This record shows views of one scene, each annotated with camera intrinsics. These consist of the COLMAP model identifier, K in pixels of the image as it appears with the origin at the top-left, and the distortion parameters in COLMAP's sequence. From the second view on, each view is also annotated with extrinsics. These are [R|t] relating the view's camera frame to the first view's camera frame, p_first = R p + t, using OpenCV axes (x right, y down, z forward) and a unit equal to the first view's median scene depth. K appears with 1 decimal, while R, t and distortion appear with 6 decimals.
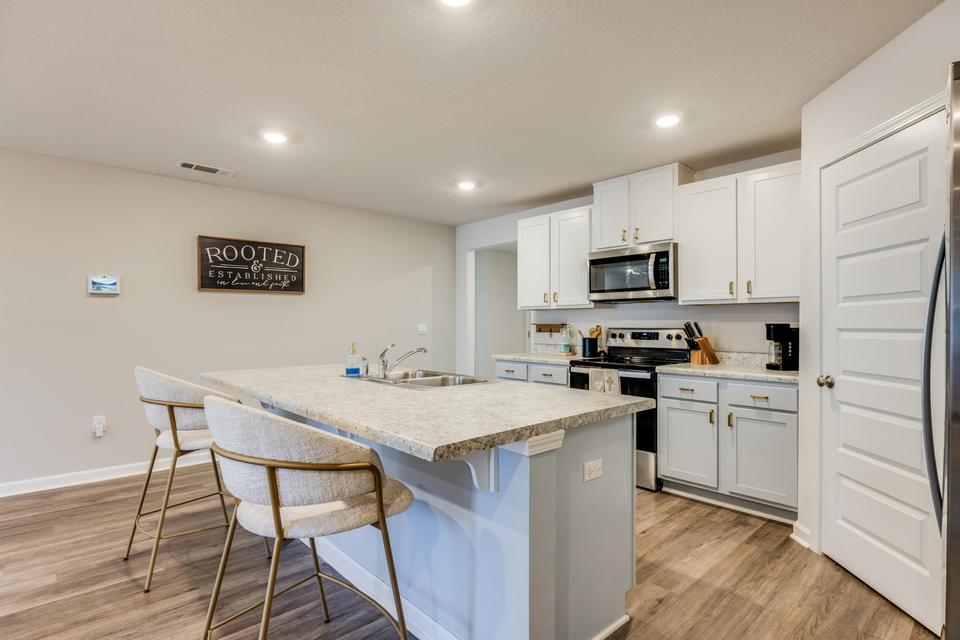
lens RADIAL K [[466.3, 0, 480.0], [0, 466.3, 320.0], [0, 0, 1]] dist [-0.019060, 0.000954]
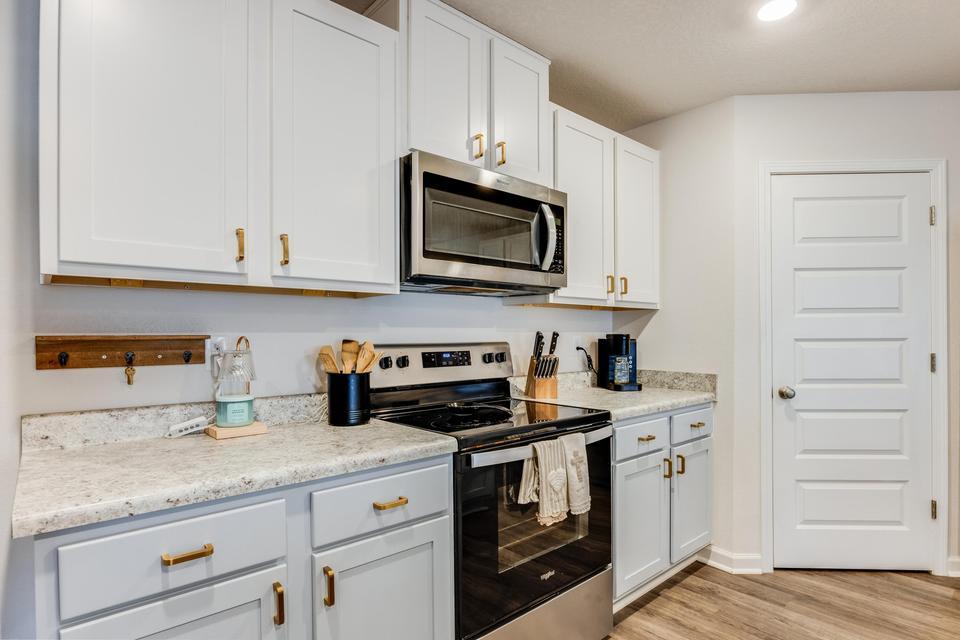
lens RADIAL K [[495.9, 0, 480.2], [0, 495.9, 335.3], [0, 0, 1]] dist [-0.000883, 0.000048]
pose [[0.009546, -0.003849, 0.999947, -0.201865], [-0.006201, 0.999973, 0.003909, 0.006729], [-0.999935, -0.006238, 0.009522, 1.046892]]
